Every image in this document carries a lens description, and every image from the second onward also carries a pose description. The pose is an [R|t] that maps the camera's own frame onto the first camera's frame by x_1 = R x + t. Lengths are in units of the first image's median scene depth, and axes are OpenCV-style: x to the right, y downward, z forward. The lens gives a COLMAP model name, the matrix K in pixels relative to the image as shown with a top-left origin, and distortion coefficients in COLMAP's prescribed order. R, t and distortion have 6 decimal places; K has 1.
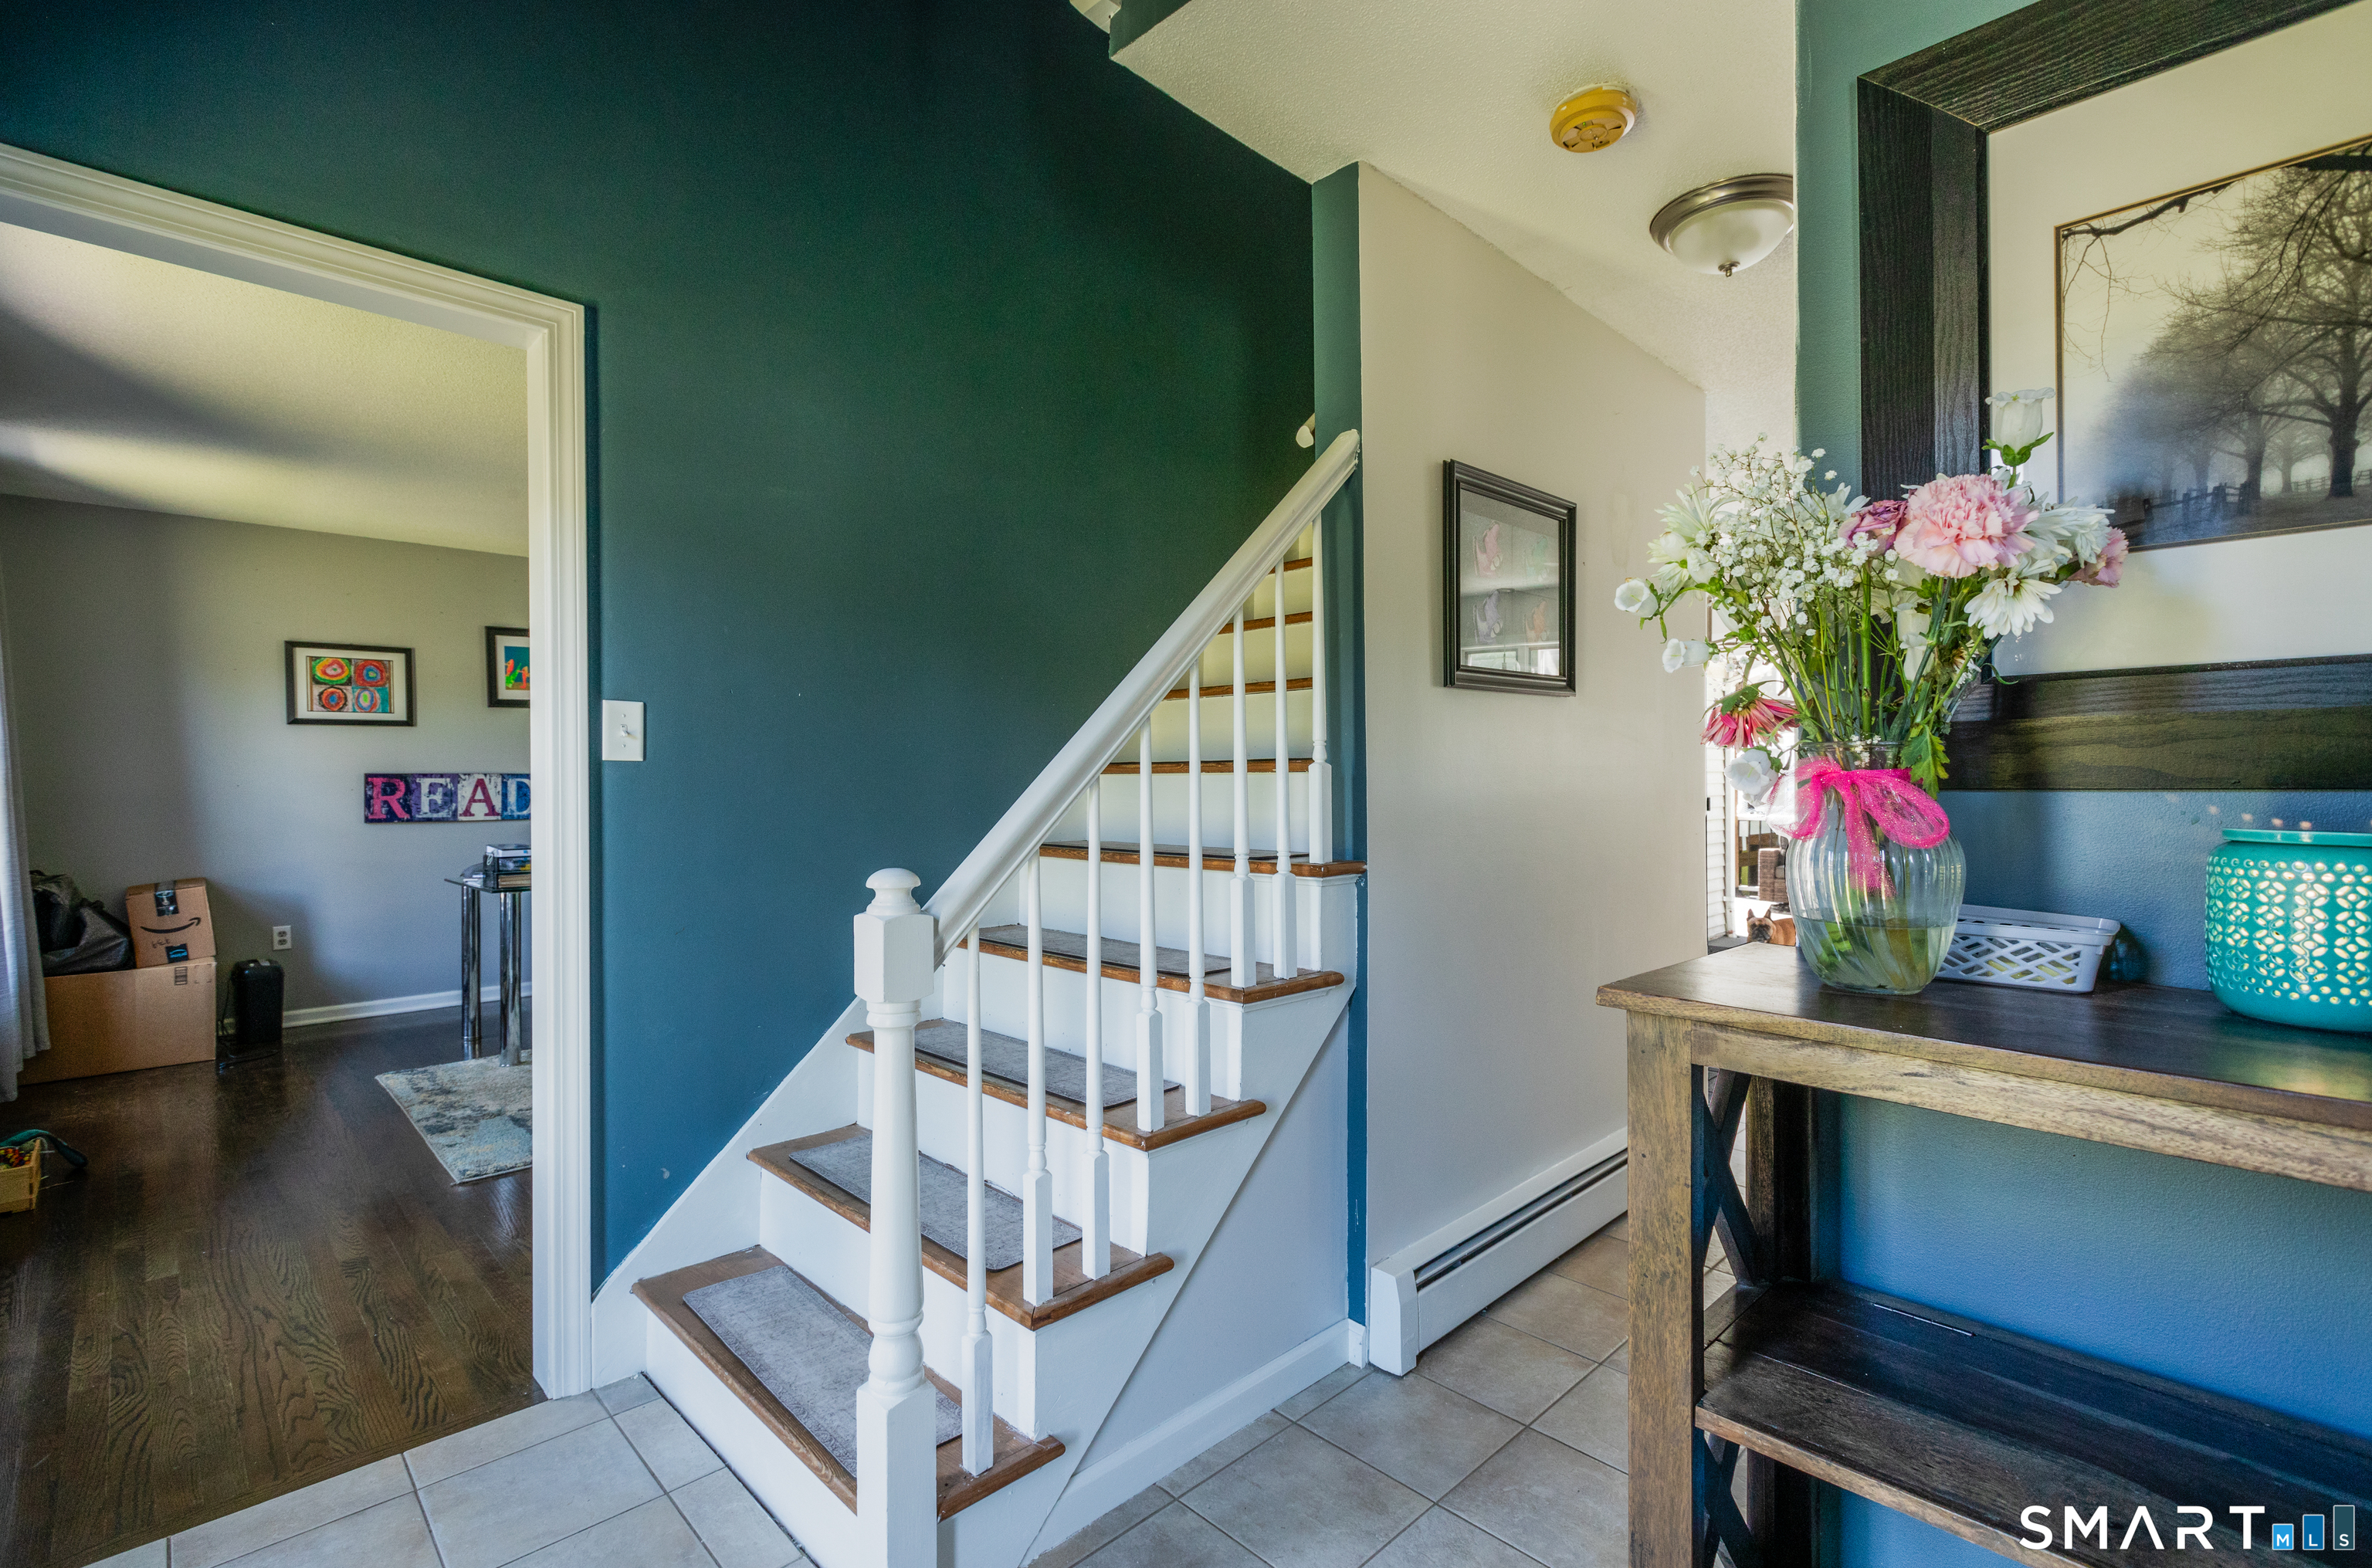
lens RADIAL K [[1072.2, 0, 1186.0], [0, 1072.2, 784.0], [0, 0, 1]] dist [-0.000393, -0.000233]
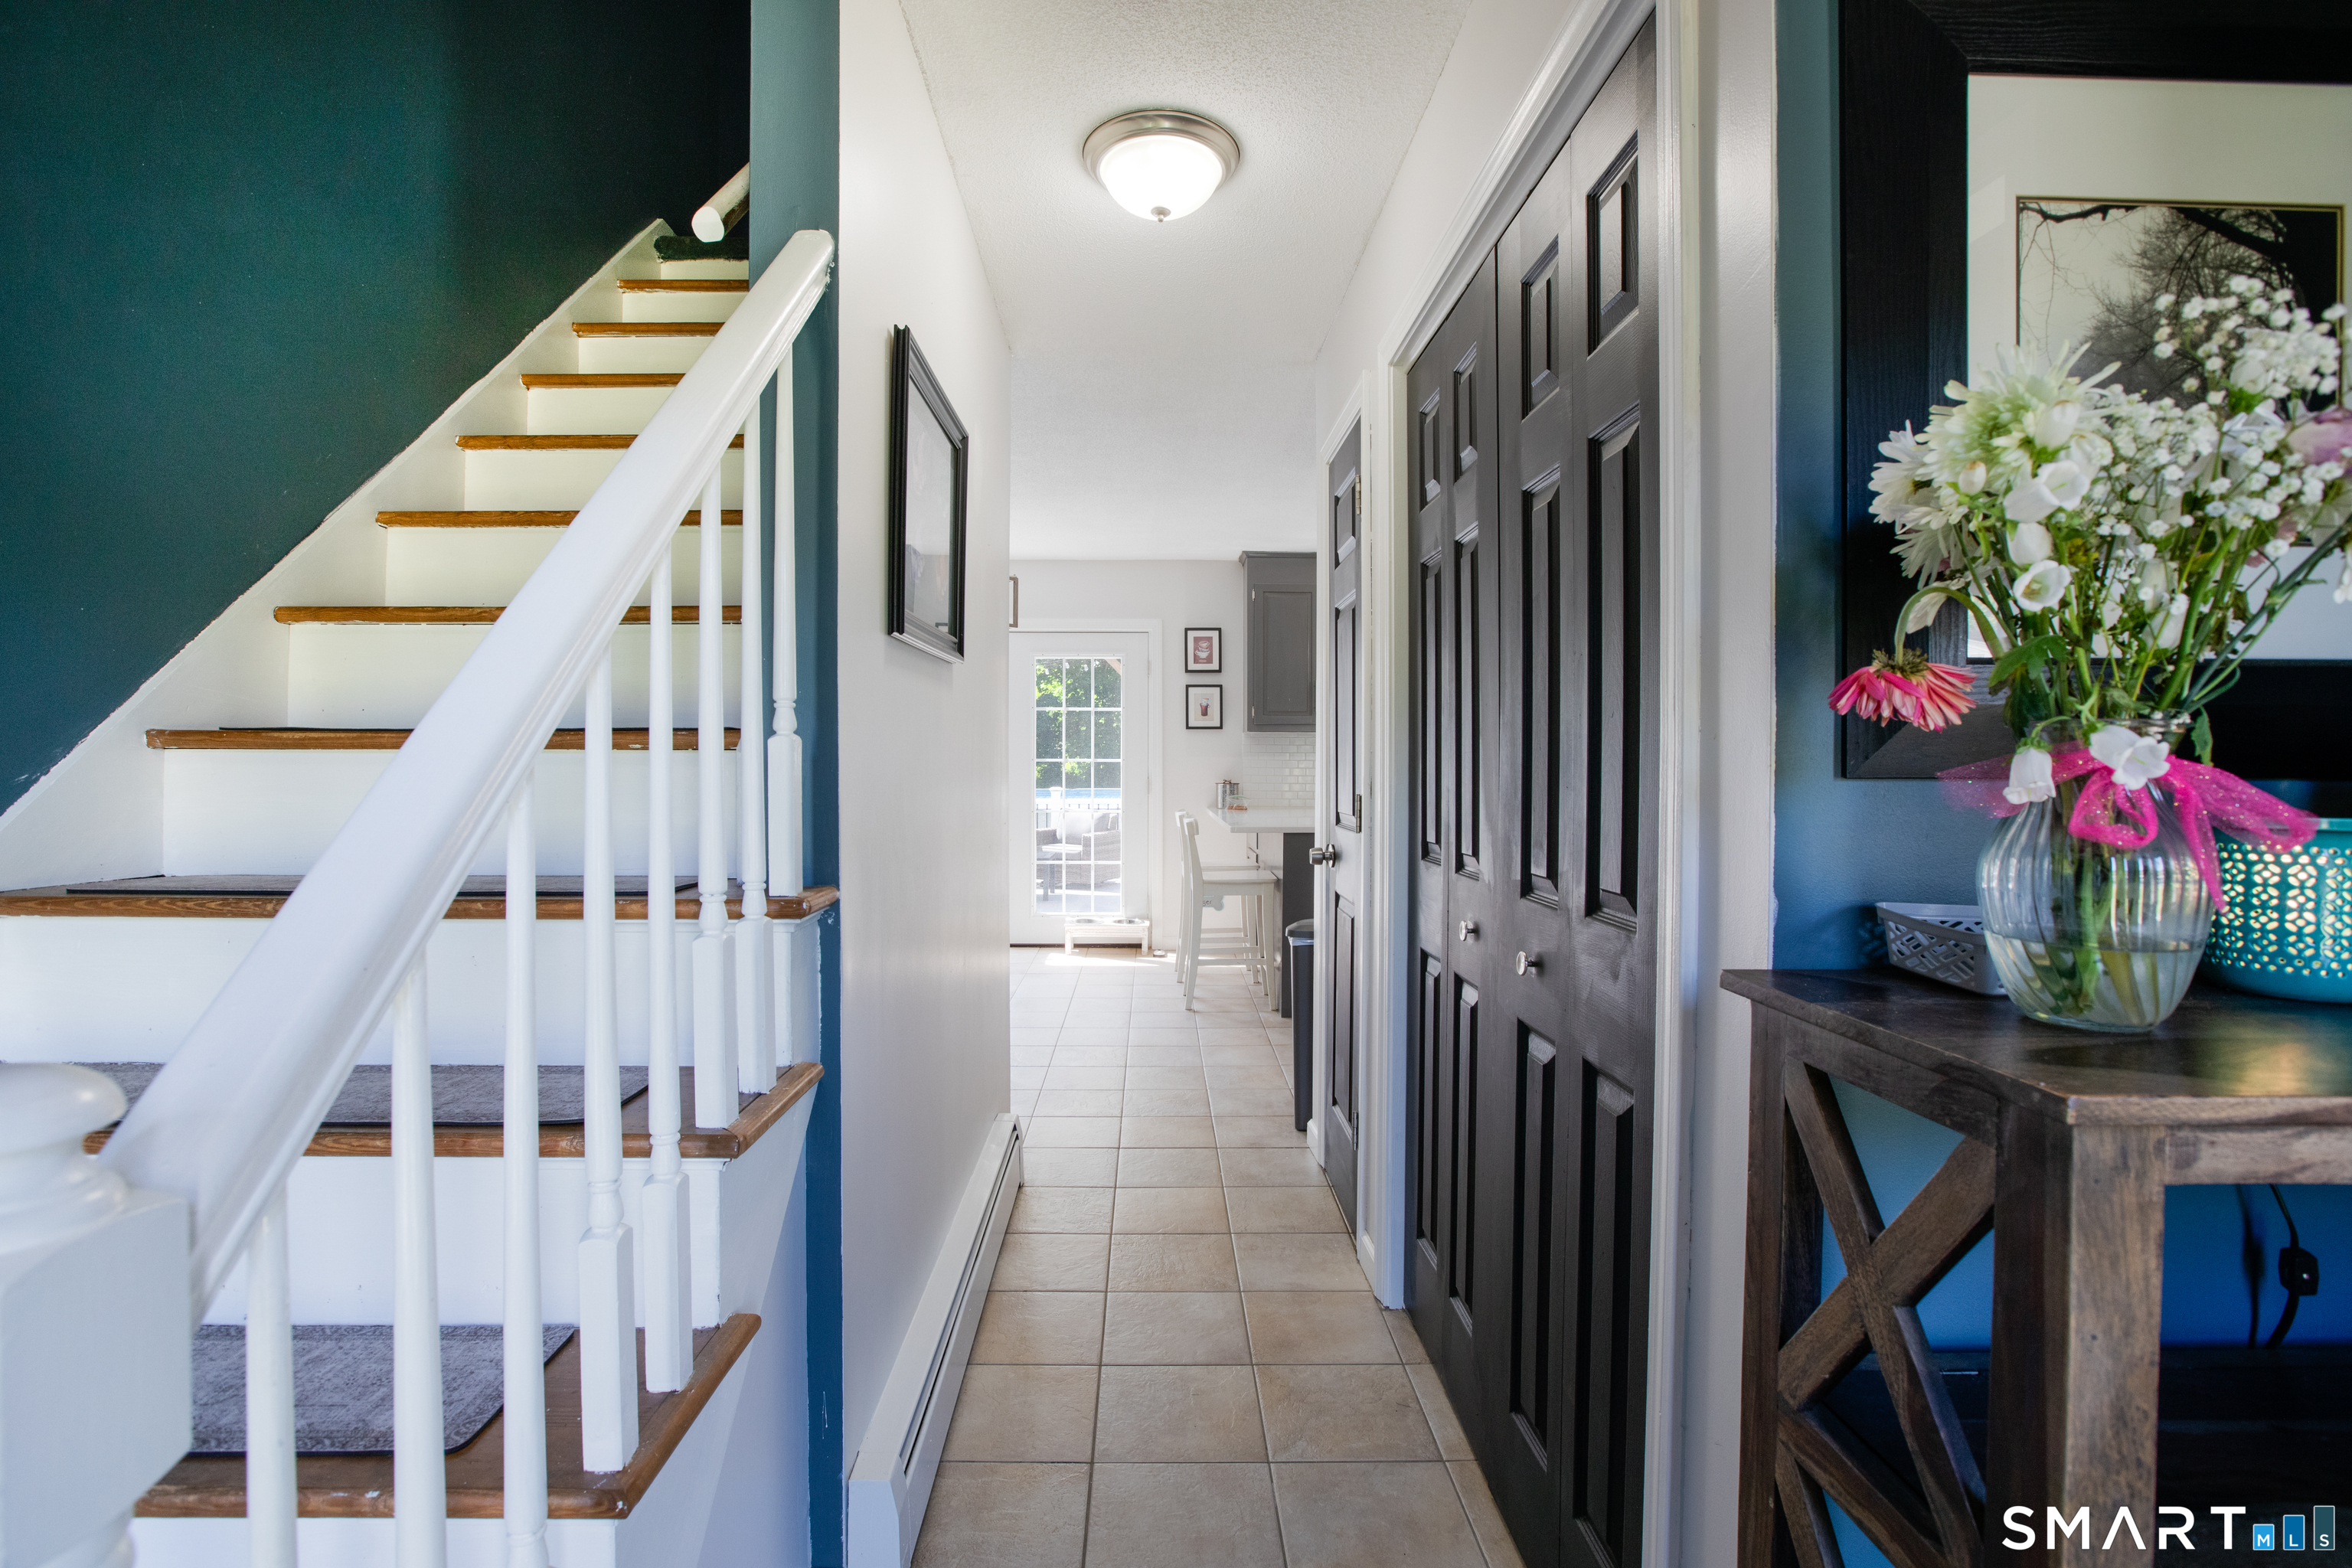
lens RADIAL K [[1041.6, 0, 1175.5], [0, 1041.6, 777.8], [0, 0, 1]] dist [-0.011702, -0.000107]
pose [[0.673114, -0.010985, 0.739457, -0.432083], [-0.000100, 0.999888, 0.014945, -0.008594], [-0.739539, -0.010134, 0.673038, 1.020067]]
